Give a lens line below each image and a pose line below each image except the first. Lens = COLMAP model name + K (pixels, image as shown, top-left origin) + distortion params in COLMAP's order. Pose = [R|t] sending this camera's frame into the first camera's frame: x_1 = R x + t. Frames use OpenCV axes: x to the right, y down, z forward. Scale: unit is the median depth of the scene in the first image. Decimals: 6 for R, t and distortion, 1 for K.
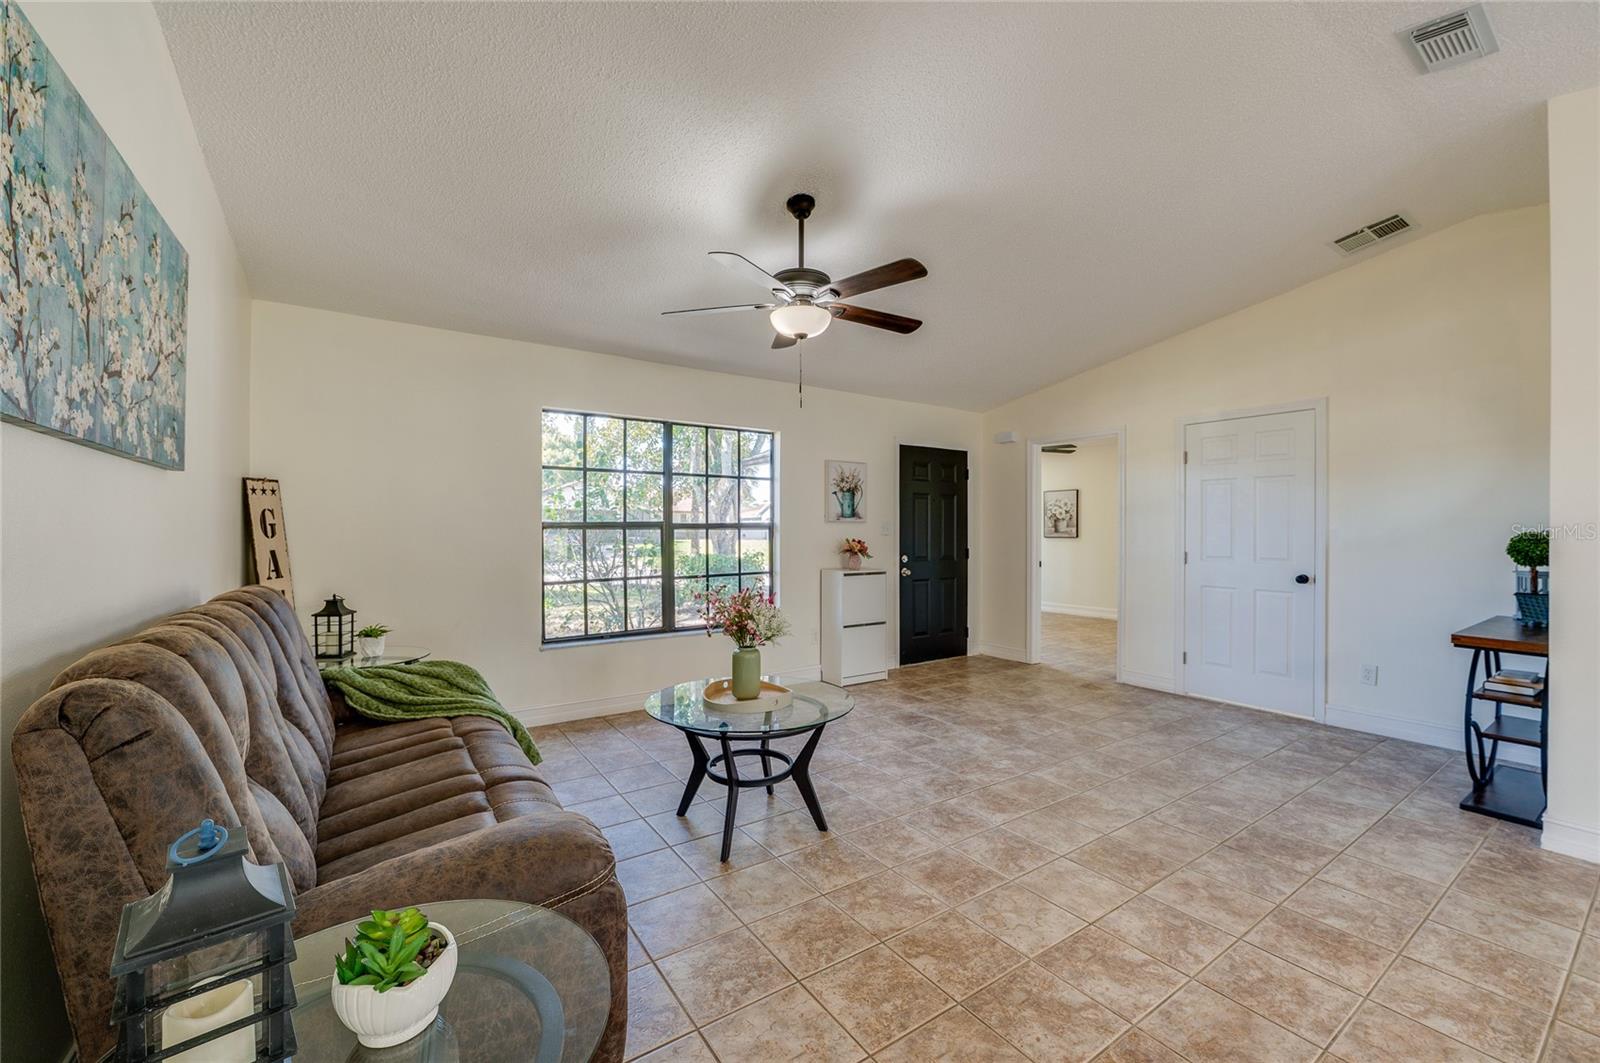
lens RADIAL K [[637.5, 0, 800.4], [0, 637.5, 533.1], [0, 0, 1]] dist [-0.017078, 0.001007]
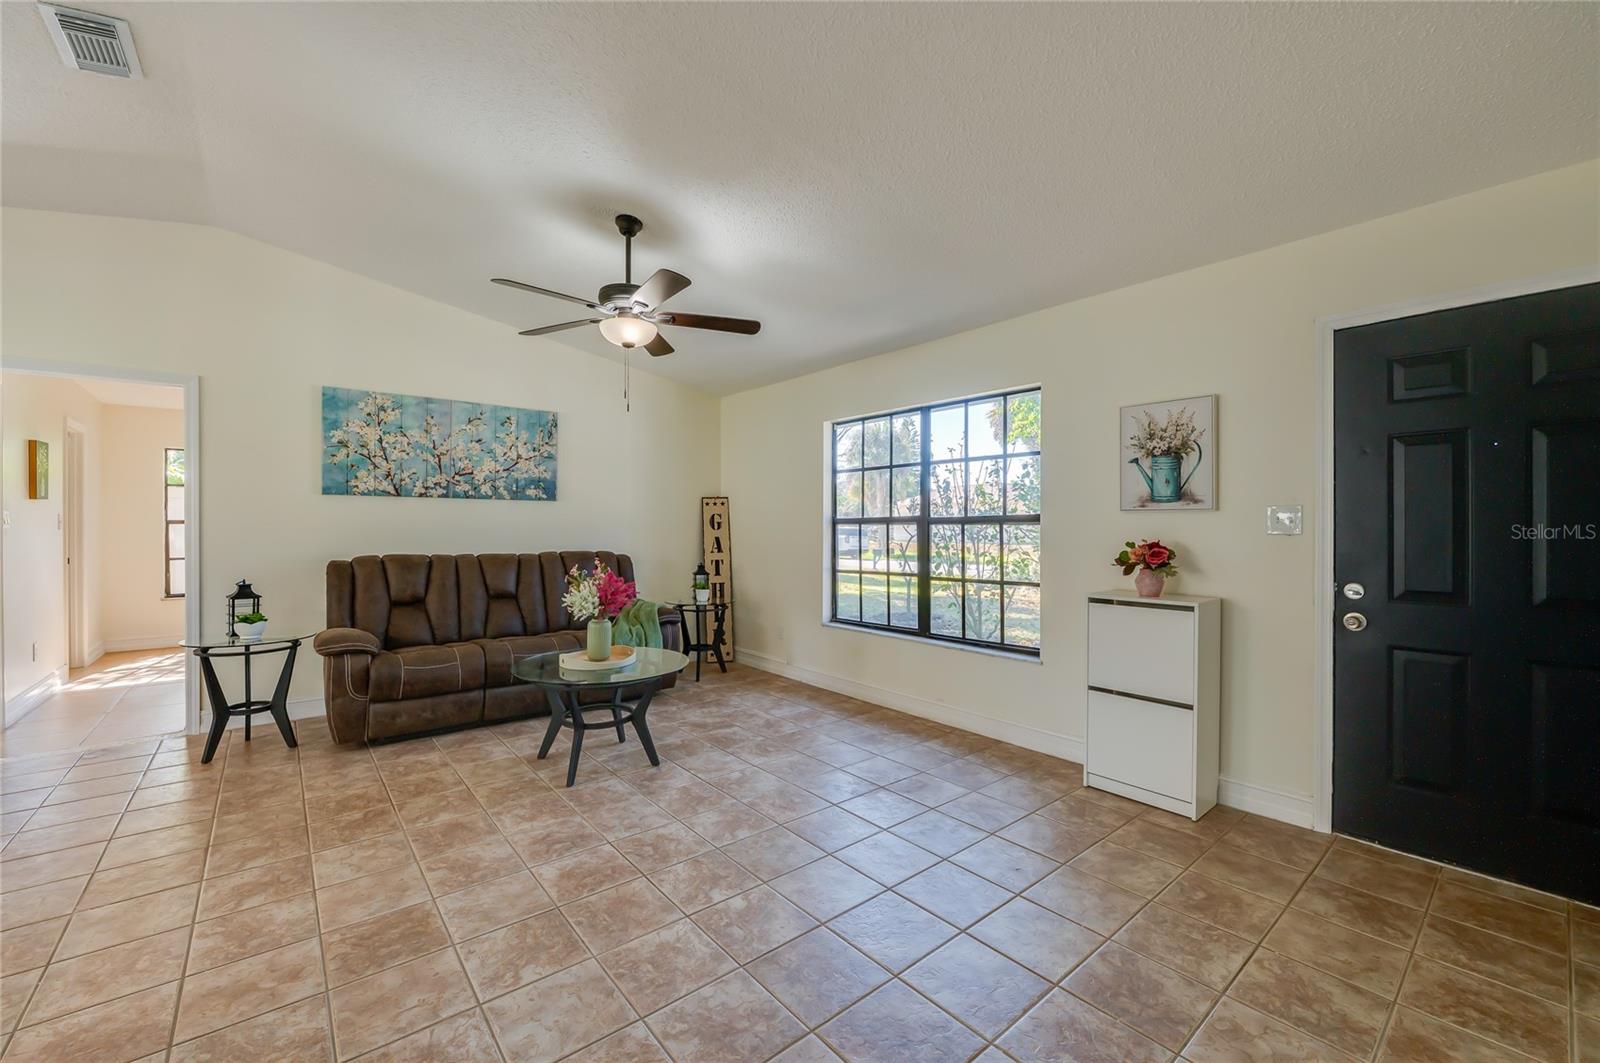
lens RADIAL K [[637.5, 0, 807.2], [0, 637.5, 522.6], [0, 0, 1]] dist [-0.017078, 0.001007]
pose [[0.104975, -0.006792, -0.994452, 0.983350], [-0.005035, 0.999960, -0.007361, -0.000923], [0.994462, 0.005780, 0.104937, 1.047099]]
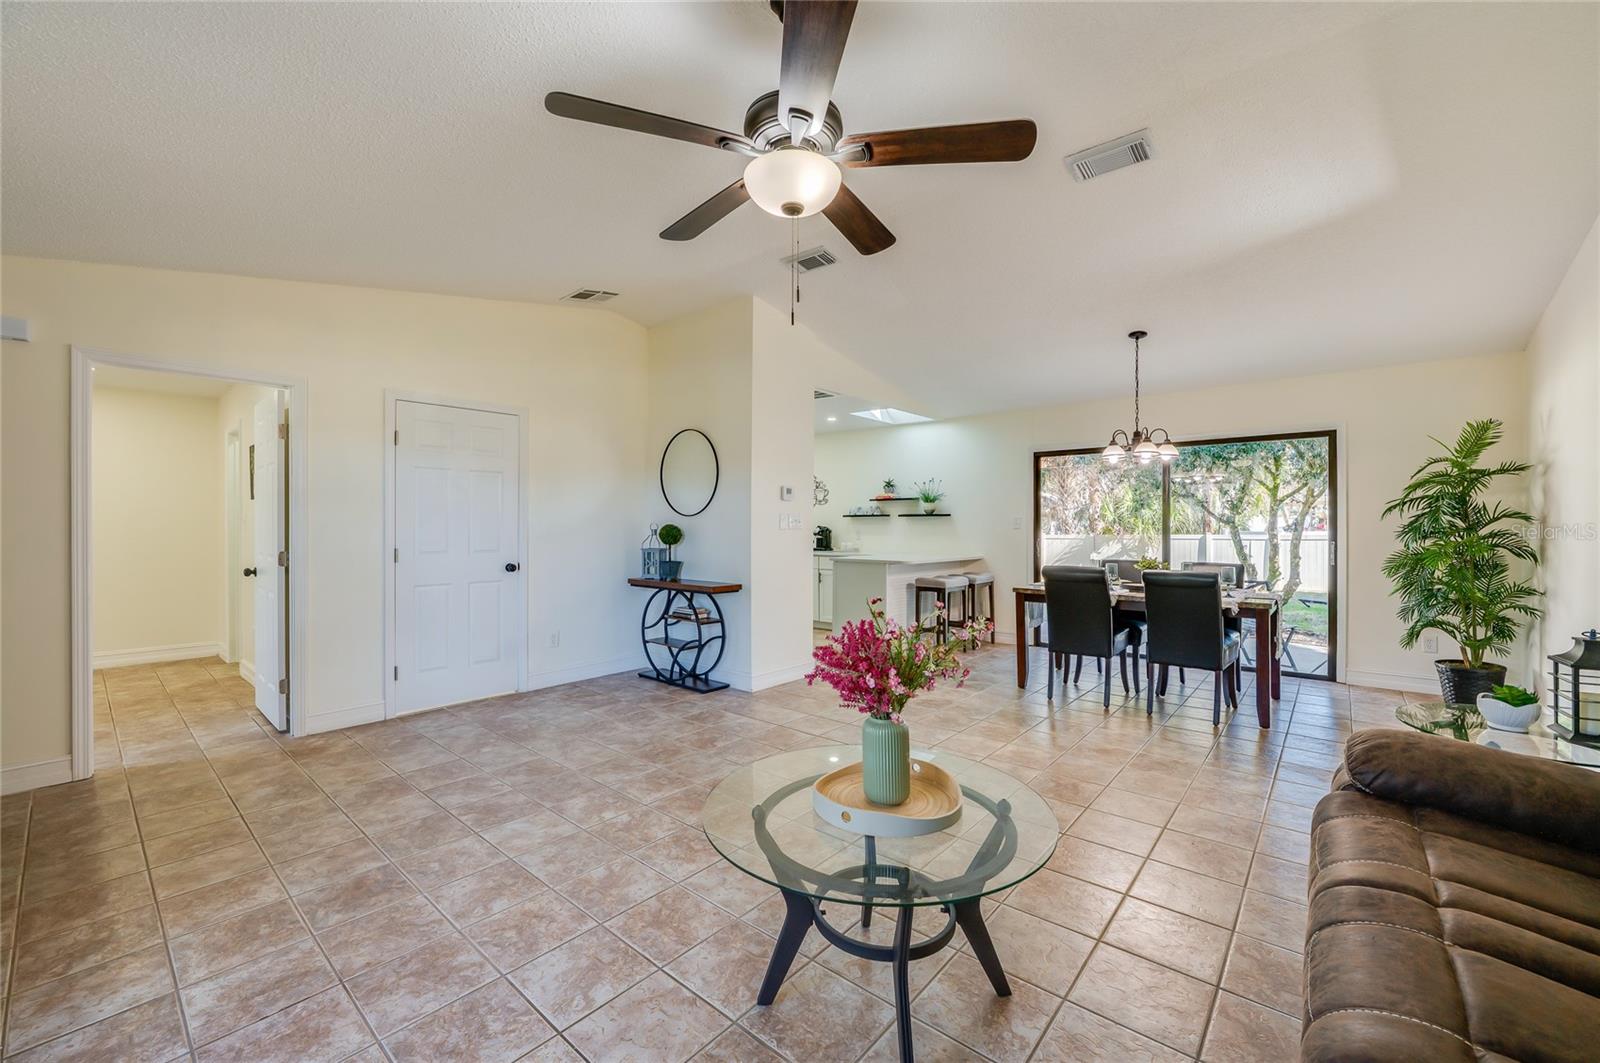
lens RADIAL K [[637.5, 0, 805.8], [0, 637.5, 524.6], [0, 0, 1]] dist [-0.017078, 0.001007]
pose [[-0.269732, -0.001920, 0.962933, -0.532706], [0.003361, 0.999990, 0.002935, -0.005751], [-0.962930, 0.004028, -0.269723, 1.019519]]
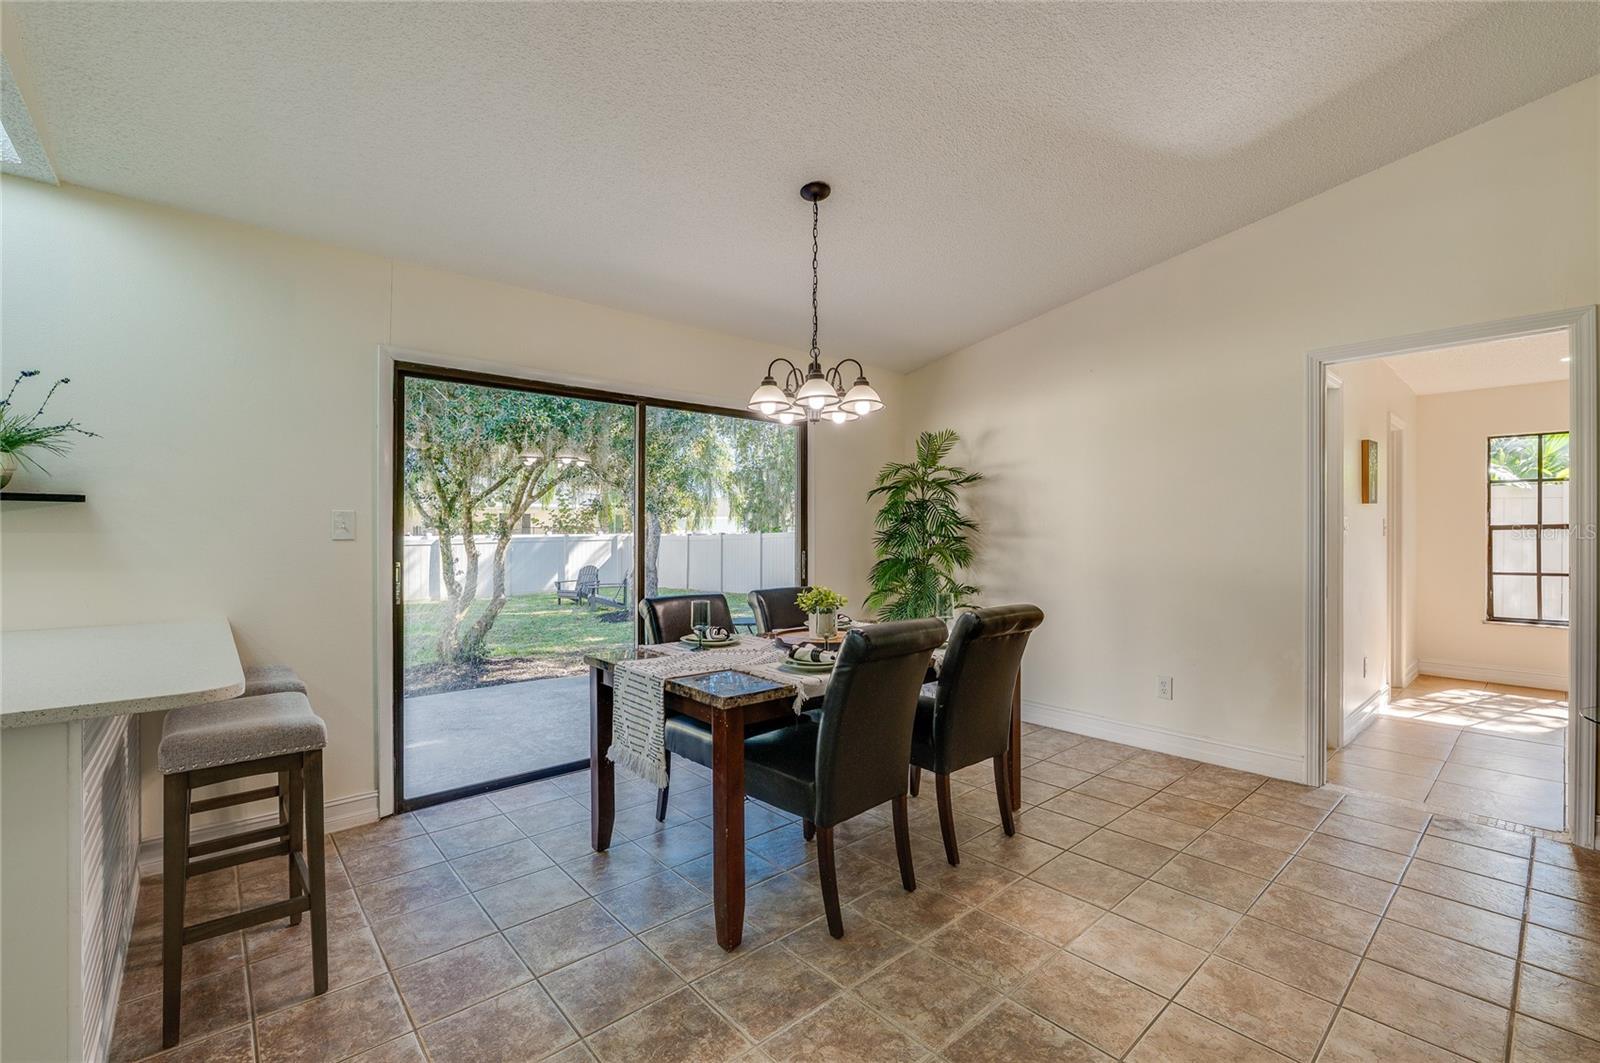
lens RADIAL K [[683.5, 0, 799.3], [0, 683.5, 536.6], [0, 0, 1]] dist [-0.012046, -0.000310]
pose [[-0.992107, -0.001727, -0.125380, 0.779443], [-0.003404, 0.999908, 0.013160, -0.001531], [0.125345, 0.013483, -0.992022, 0.747304]]
